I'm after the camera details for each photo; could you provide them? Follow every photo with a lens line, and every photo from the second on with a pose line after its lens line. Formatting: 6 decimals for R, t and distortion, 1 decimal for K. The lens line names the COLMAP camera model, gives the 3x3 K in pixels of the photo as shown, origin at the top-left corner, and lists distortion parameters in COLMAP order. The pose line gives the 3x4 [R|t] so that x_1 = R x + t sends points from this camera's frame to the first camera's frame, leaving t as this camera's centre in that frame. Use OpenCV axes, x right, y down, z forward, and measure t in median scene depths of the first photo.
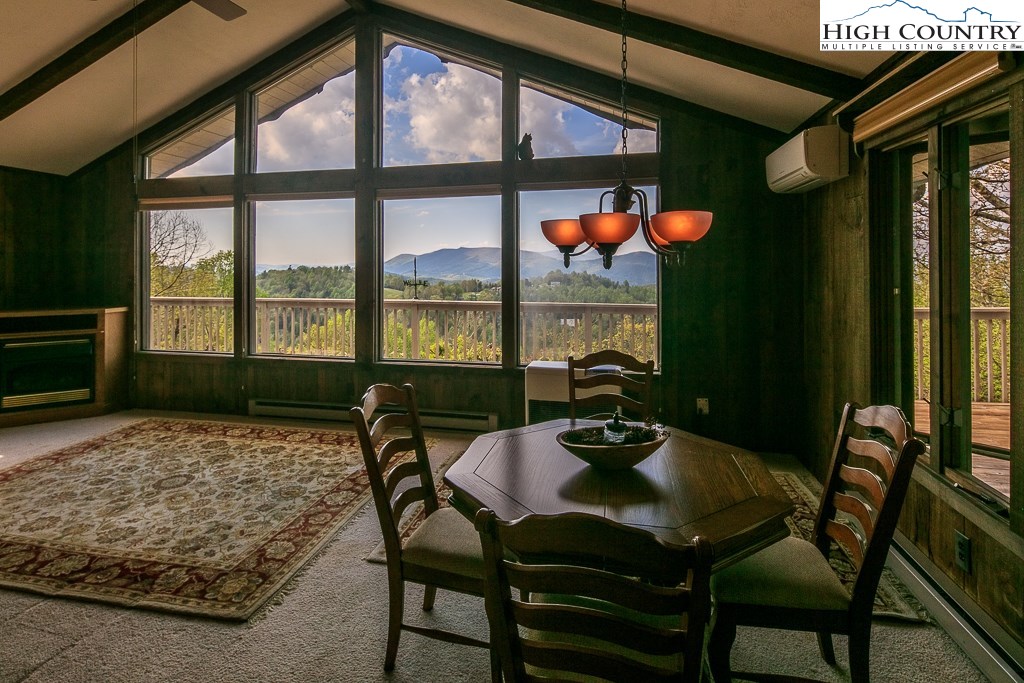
lens RADIAL K [[527.8, 0, 505.6], [0, 527.8, 257.5], [0, 0, 1]] dist [0.002326, 0.000408]
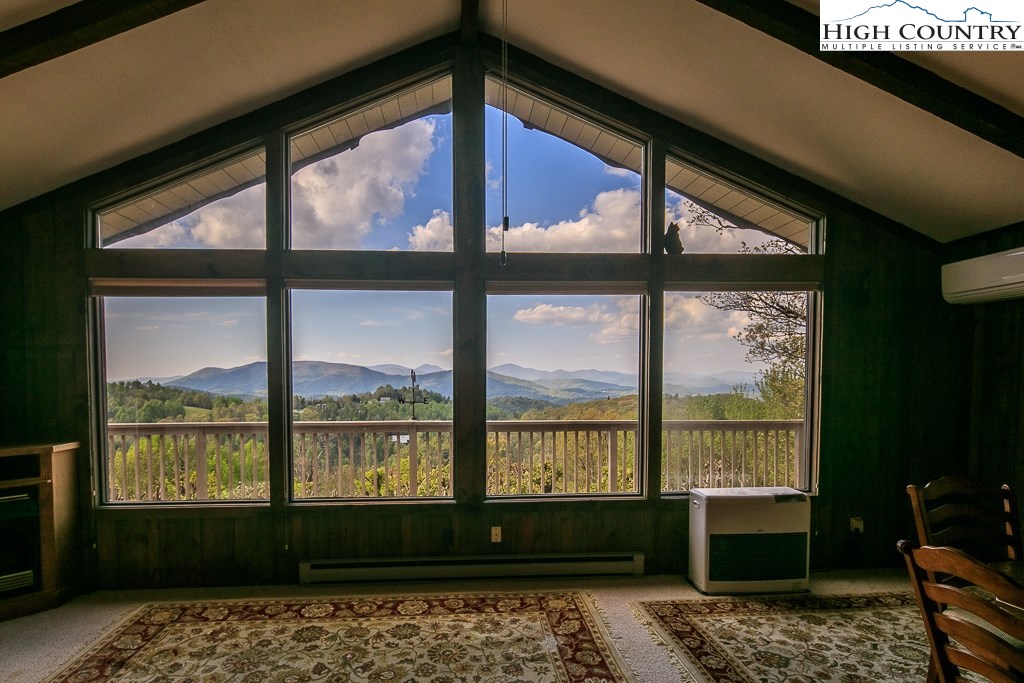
lens RADIAL K [[538.4, 0, 489.3], [0, 538.4, 398.5], [0, 0, 1]] dist [-0.002702, -0.000584]
pose [[0.956016, -0.010144, 0.293140, -0.442496], [-0.004150, 0.998834, 0.048096, 0.005679], [-0.293286, -0.047197, 0.954859, 0.220568]]
